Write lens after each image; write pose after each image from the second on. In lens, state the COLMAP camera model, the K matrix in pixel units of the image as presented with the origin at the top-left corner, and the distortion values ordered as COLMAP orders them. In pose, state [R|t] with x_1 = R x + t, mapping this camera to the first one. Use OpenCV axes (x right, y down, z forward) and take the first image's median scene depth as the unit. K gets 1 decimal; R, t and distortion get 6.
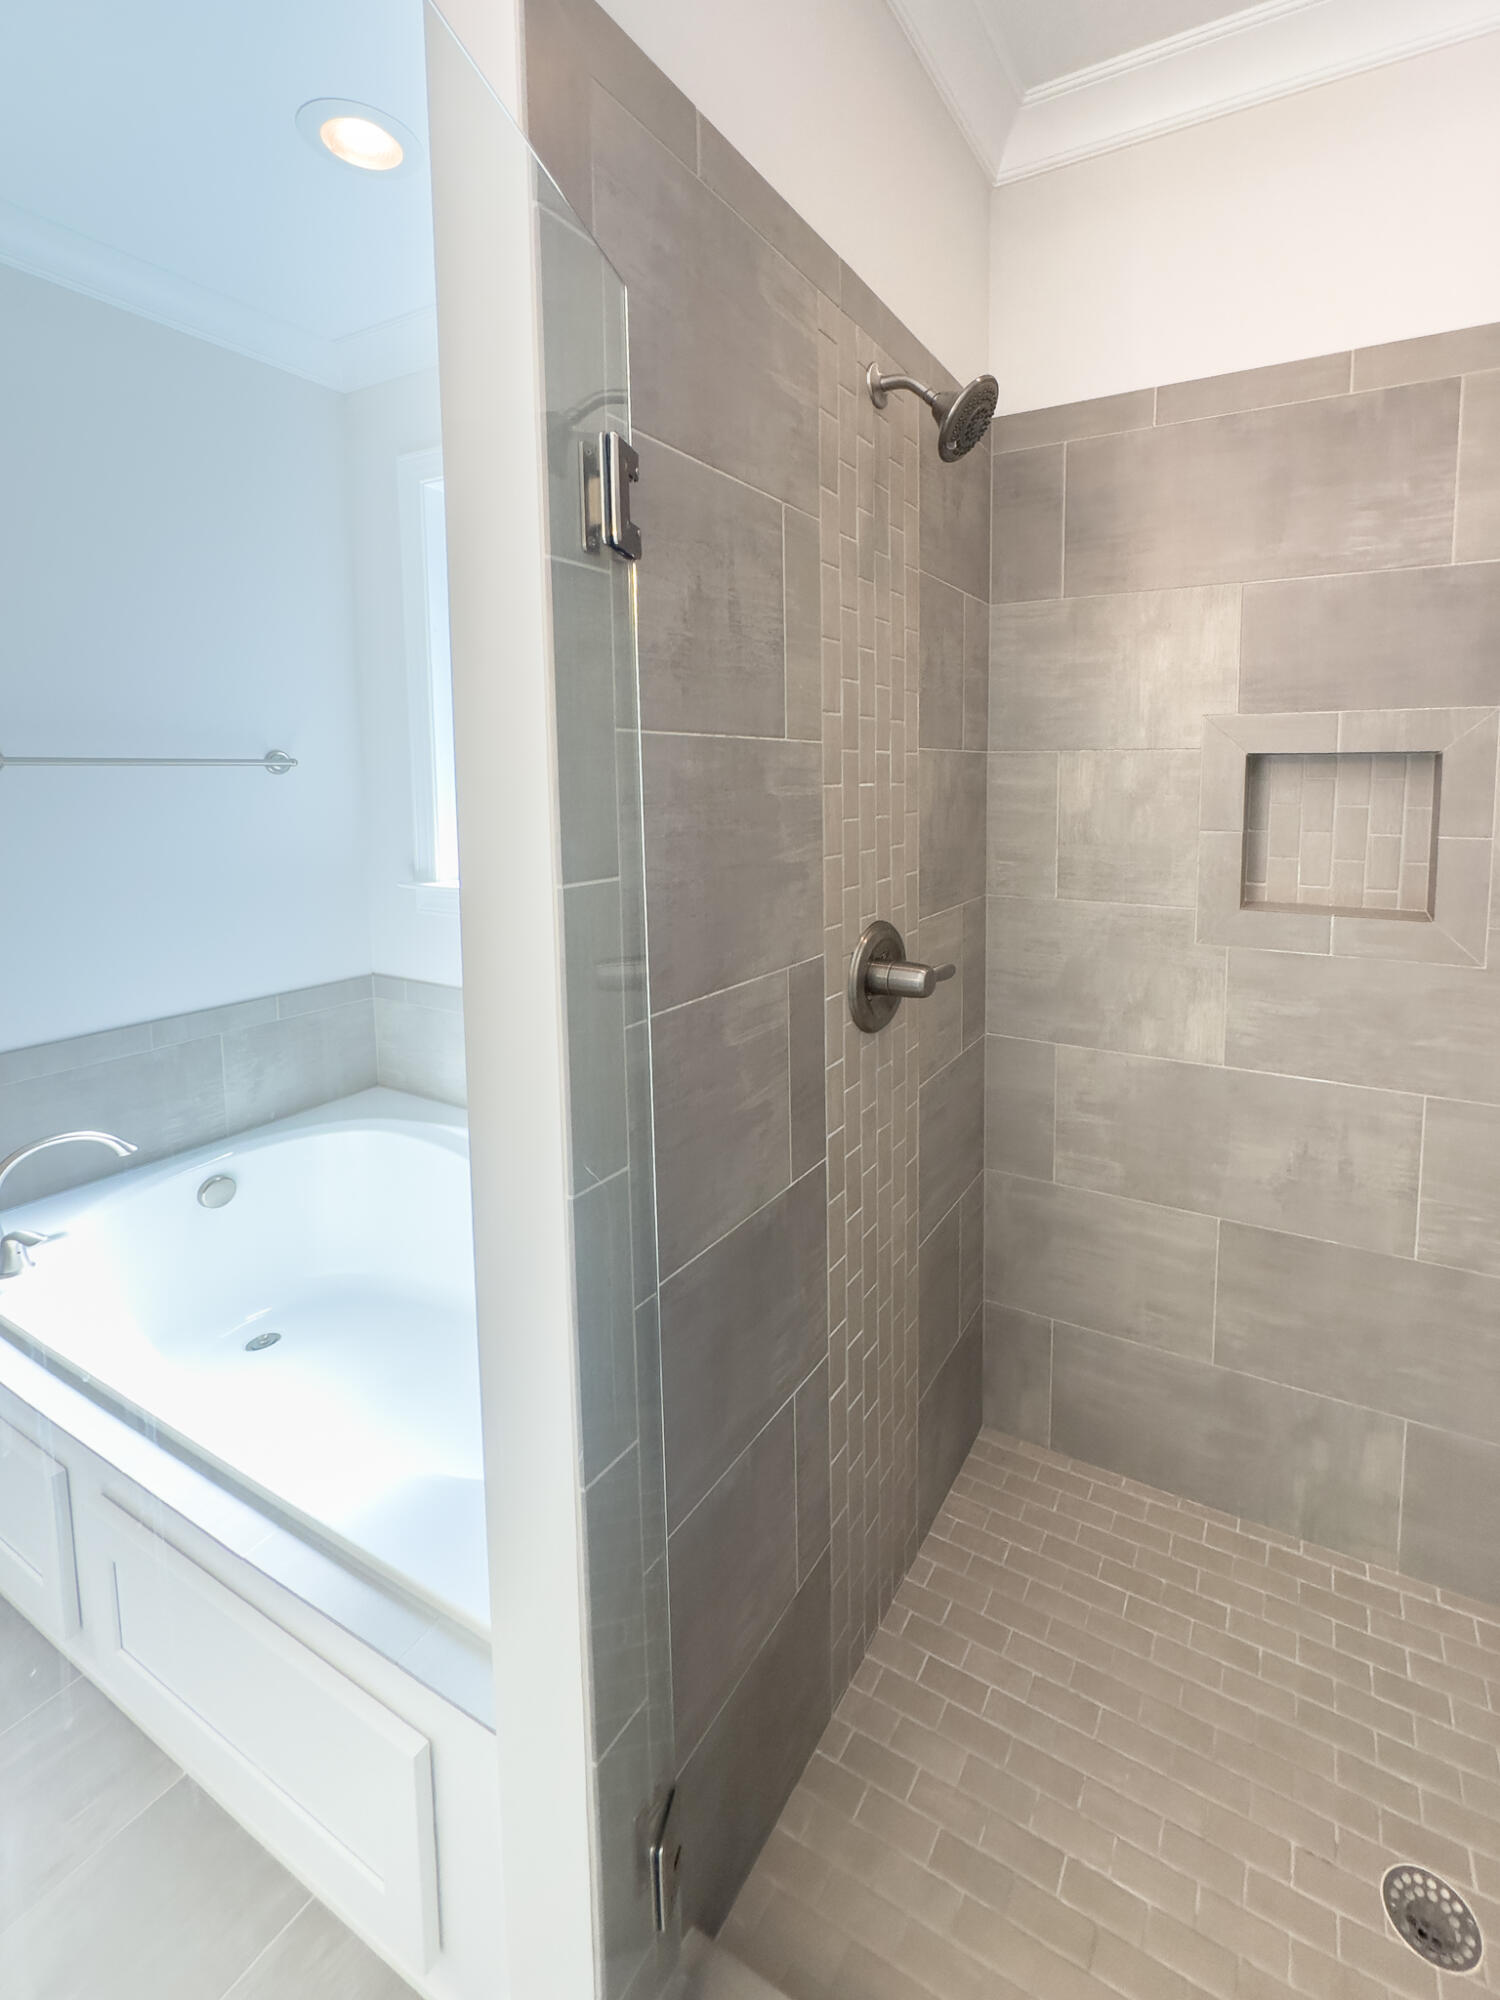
lens RADIAL K [[918.6, 0, 750.0], [0, 918.6, 1027.1], [0, 0, 1]] dist [-0.002594, 0.001049]
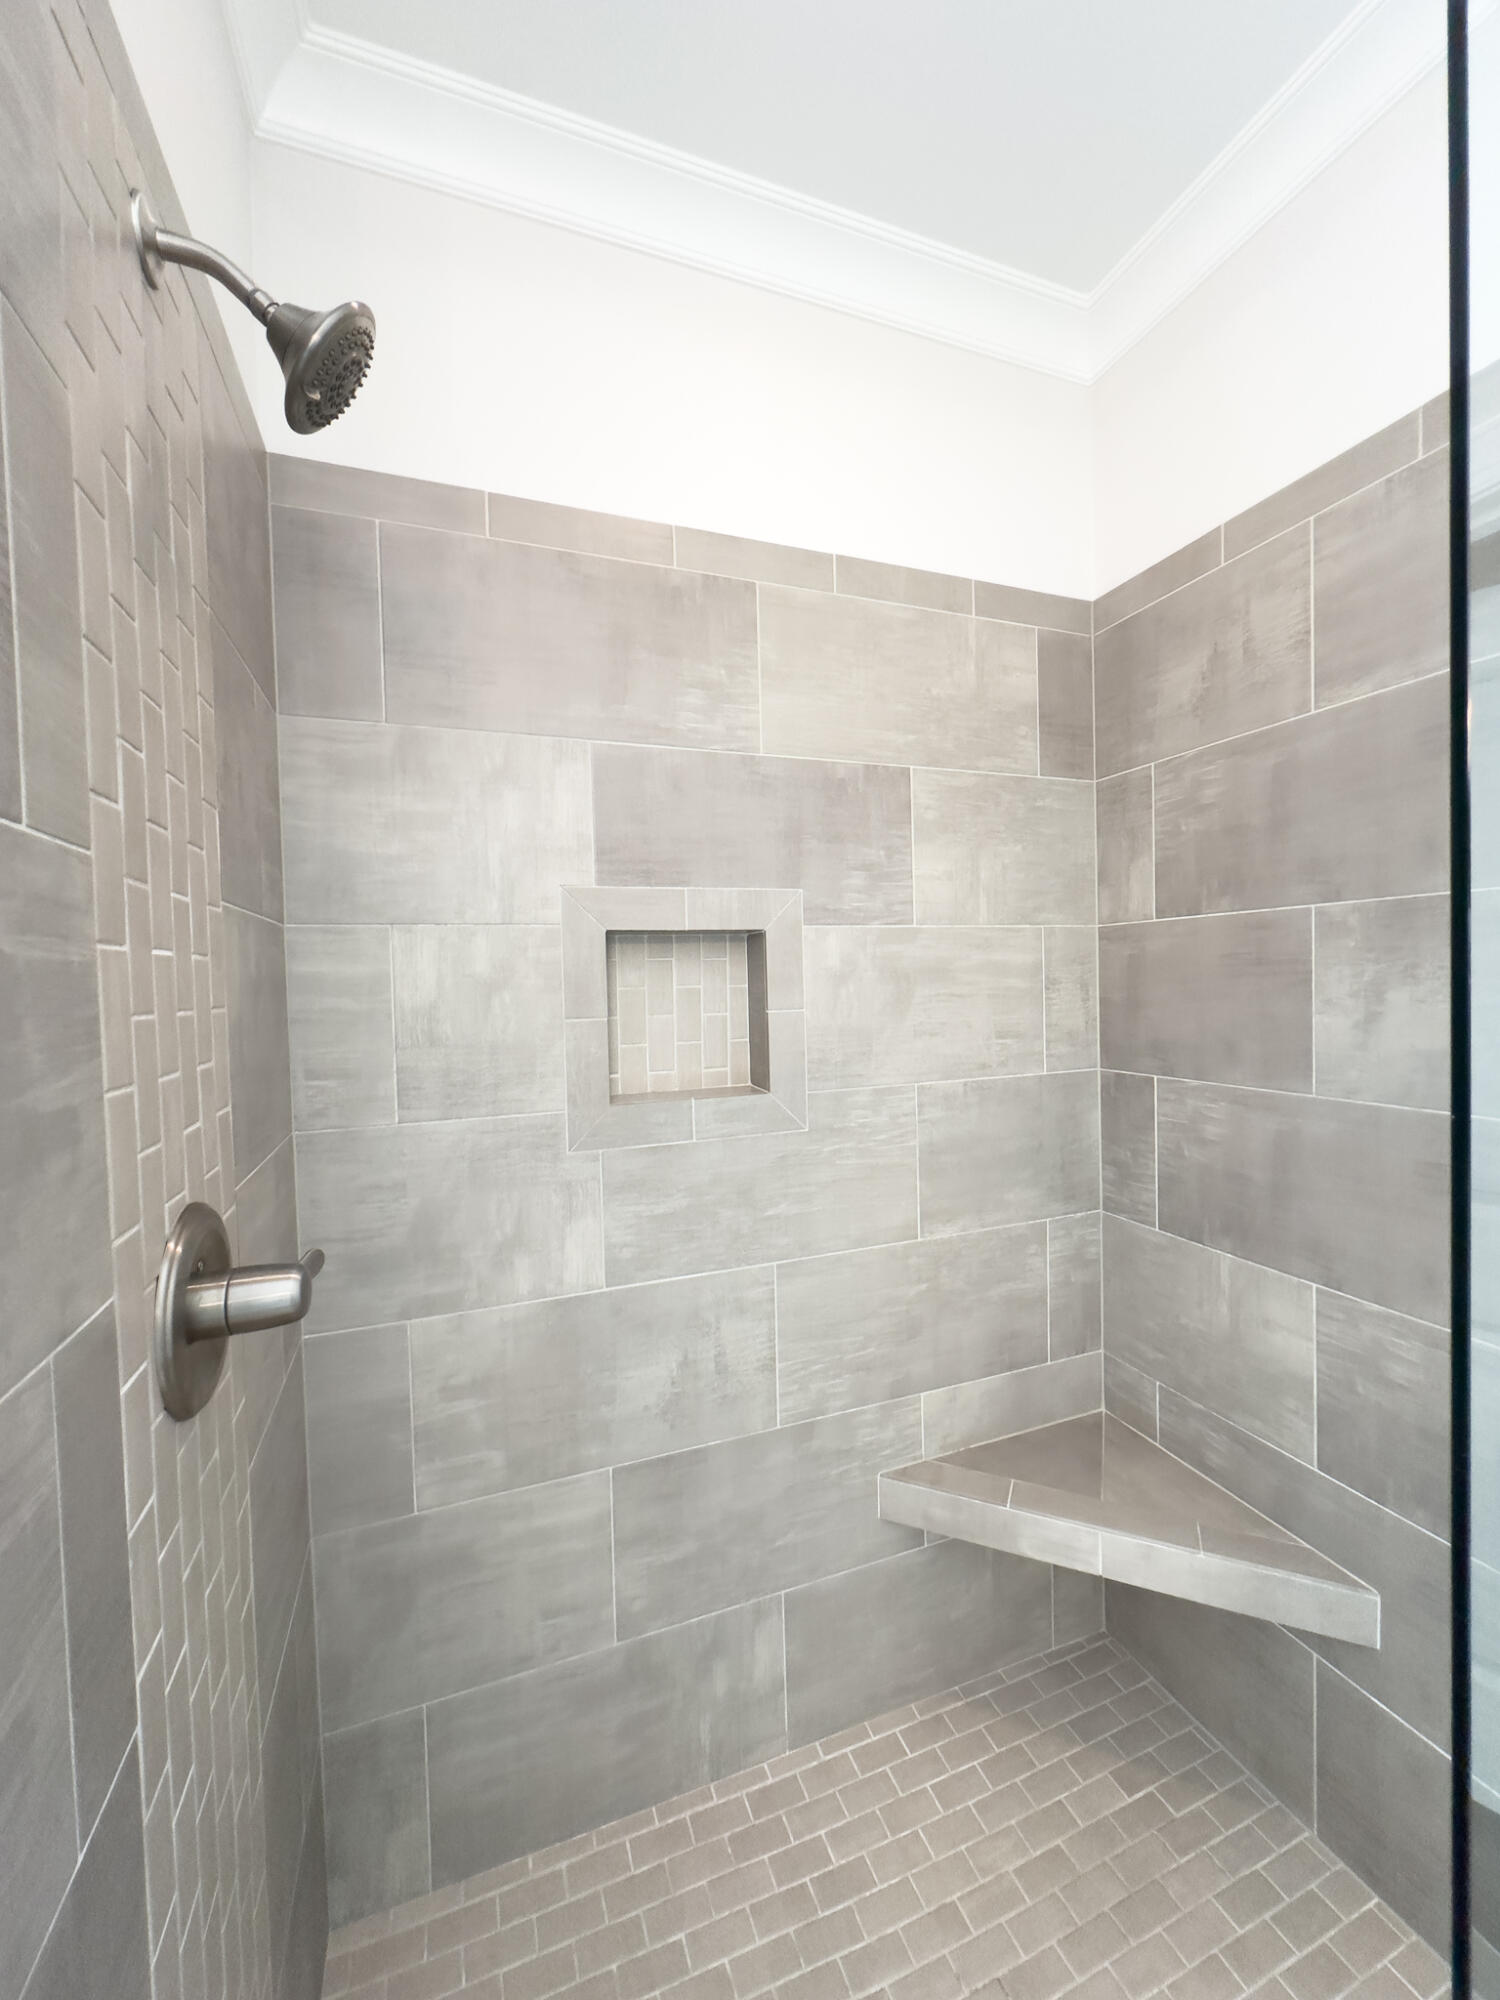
lens RADIAL K [[918.6, 0, 750.0], [0, 918.6, 1027.1], [0, 0, 1]] dist [-0.002594, 0.001049]
pose [[0.622105, -0.056220, 0.780913, -0.059126], [0.240152, 0.963041, -0.121983, -0.060488], [-0.745193, 0.263424, 0.612613, 0.339631]]
